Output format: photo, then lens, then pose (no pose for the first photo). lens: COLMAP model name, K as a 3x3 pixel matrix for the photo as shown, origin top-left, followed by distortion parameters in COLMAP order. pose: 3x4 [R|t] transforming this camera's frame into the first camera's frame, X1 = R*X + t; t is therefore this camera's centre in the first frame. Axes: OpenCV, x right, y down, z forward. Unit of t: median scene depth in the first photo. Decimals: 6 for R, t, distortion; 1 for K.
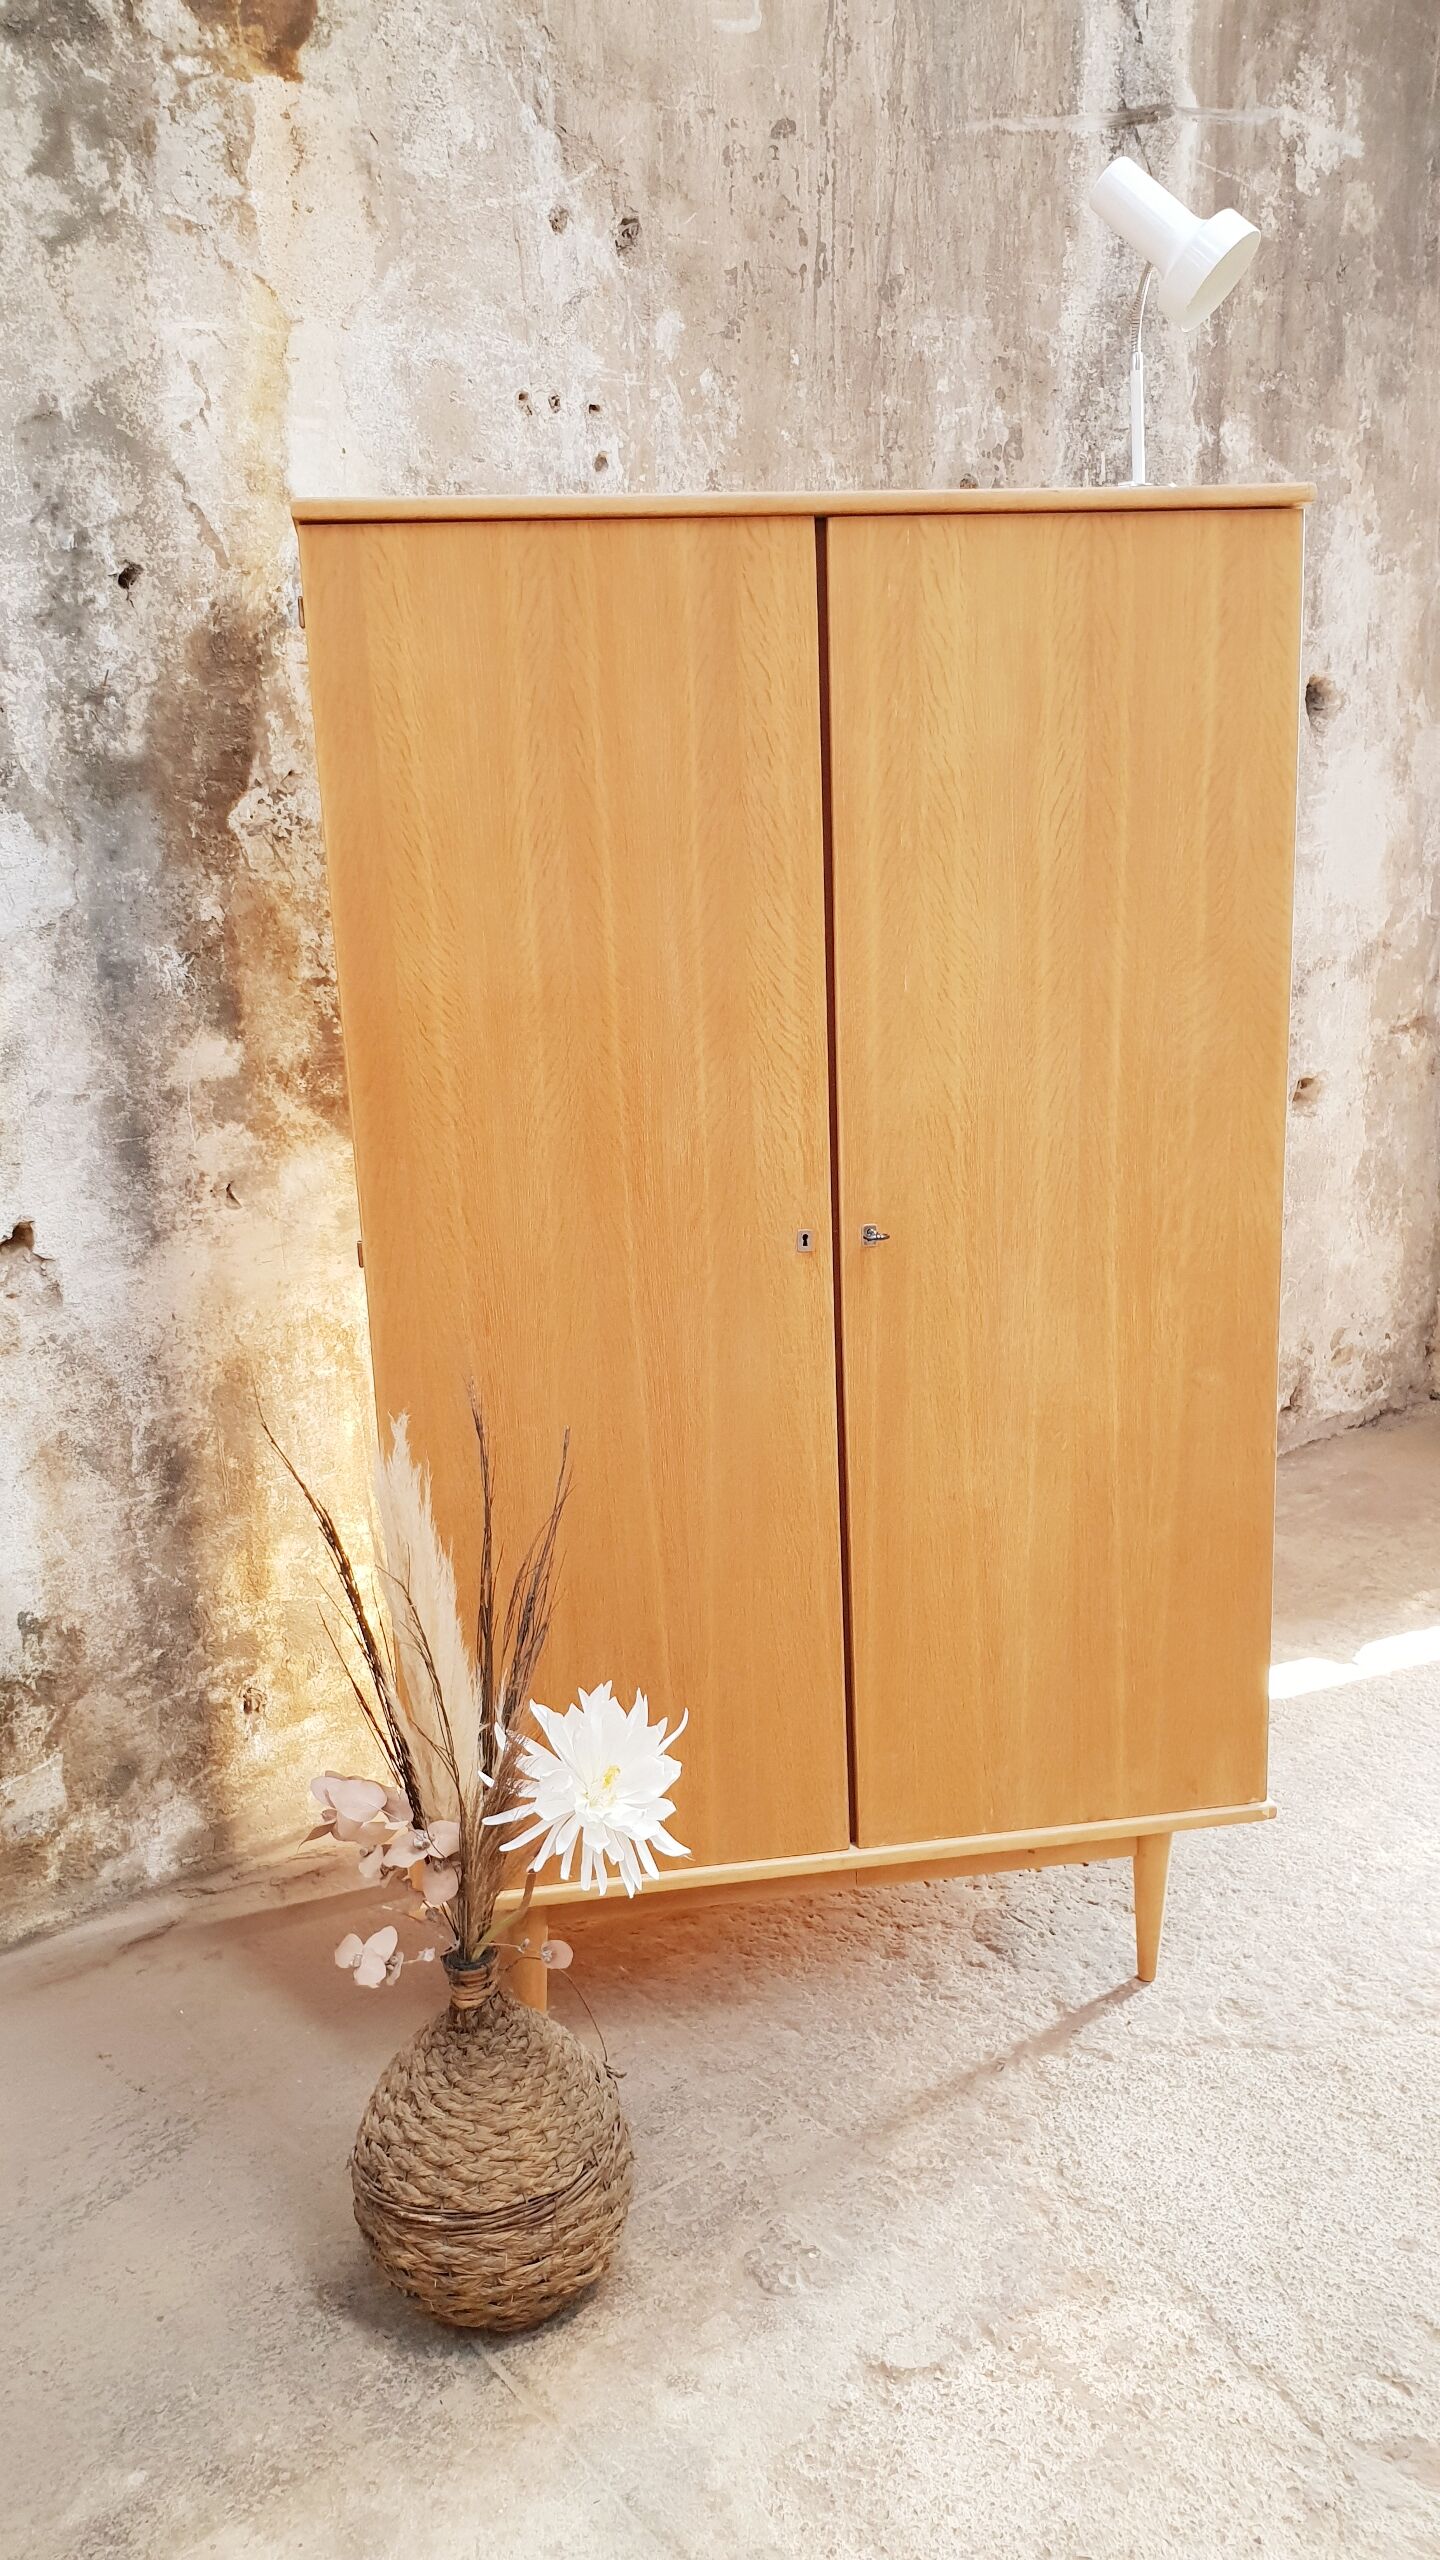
lens RADIAL K [[2028.6, 0, 740.6], [0, 2028.6, 1278.5], [0, 0, 1]] dist [-0.045422, 0.102997]
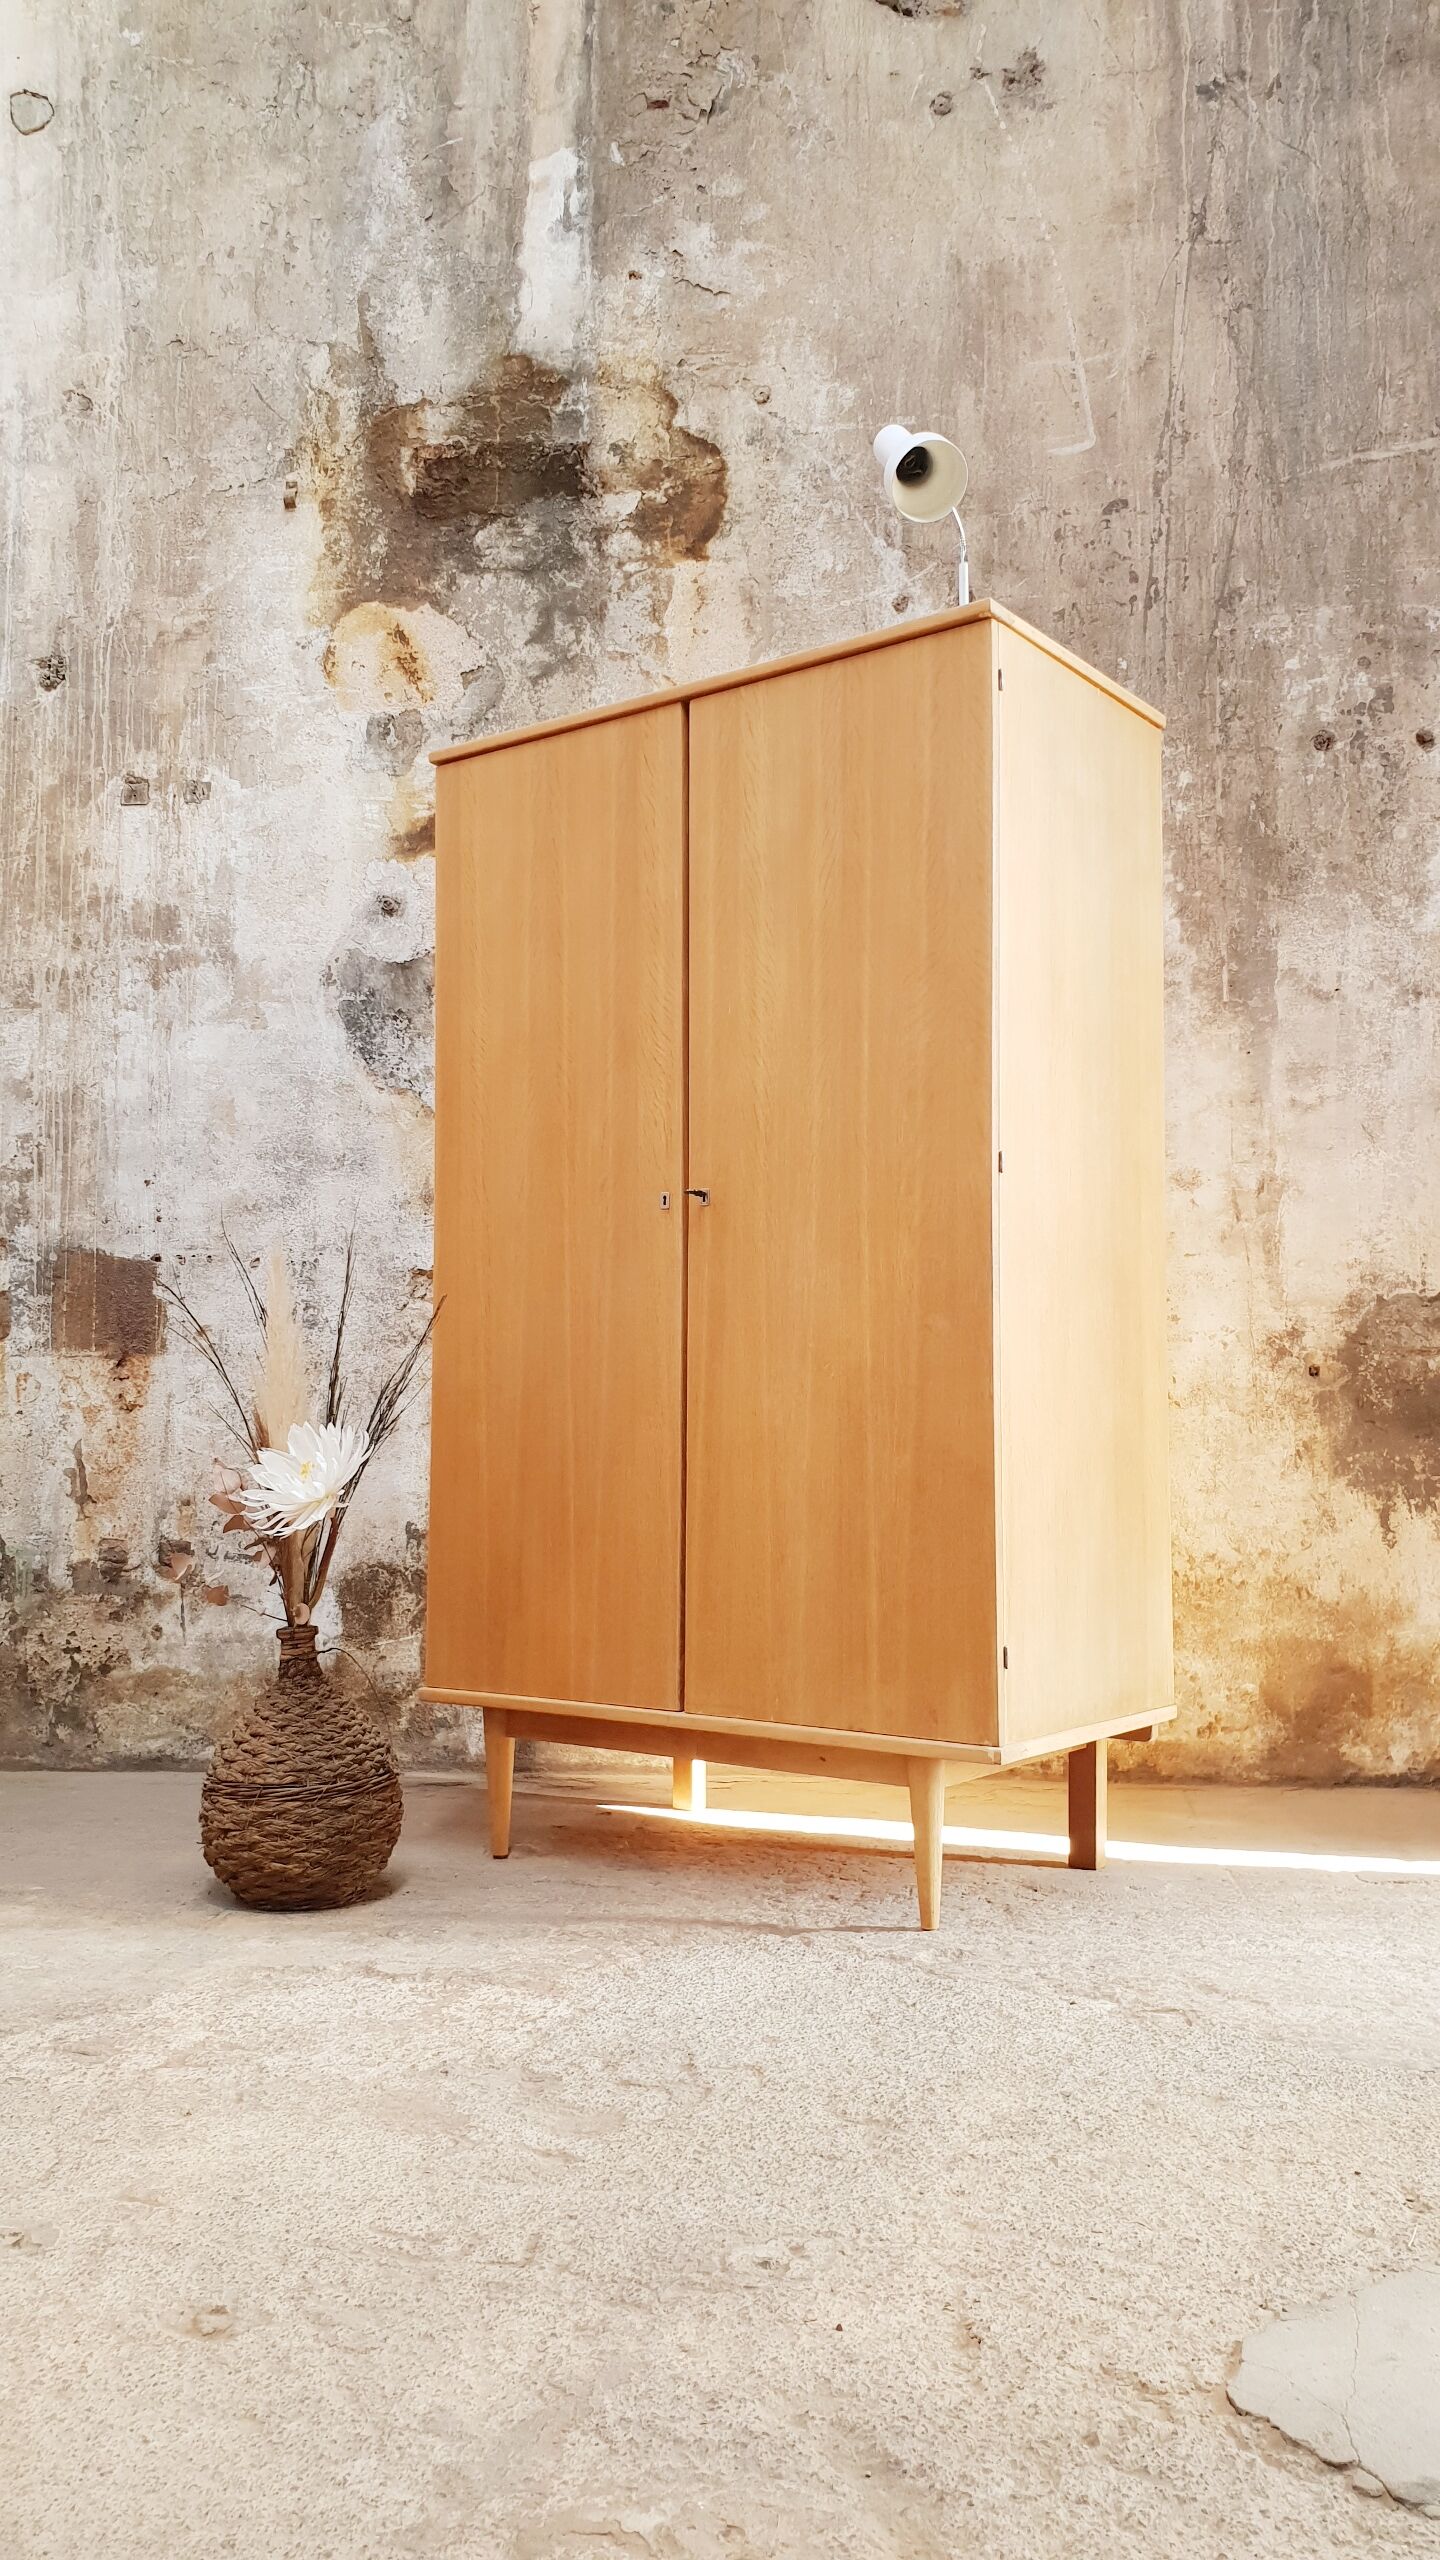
lens RADIAL K [[2011.2, 0, 764.8], [0, 2011.2, 1274.0], [0, 0, 1]] dist [0.000341, 0.007399]
pose [[0.704841, -0.019201, -0.709106, 0.840075], [-0.194362, 0.956152, -0.219083, 0.251989], [0.682219, 0.292242, 0.670203, 0.132788]]
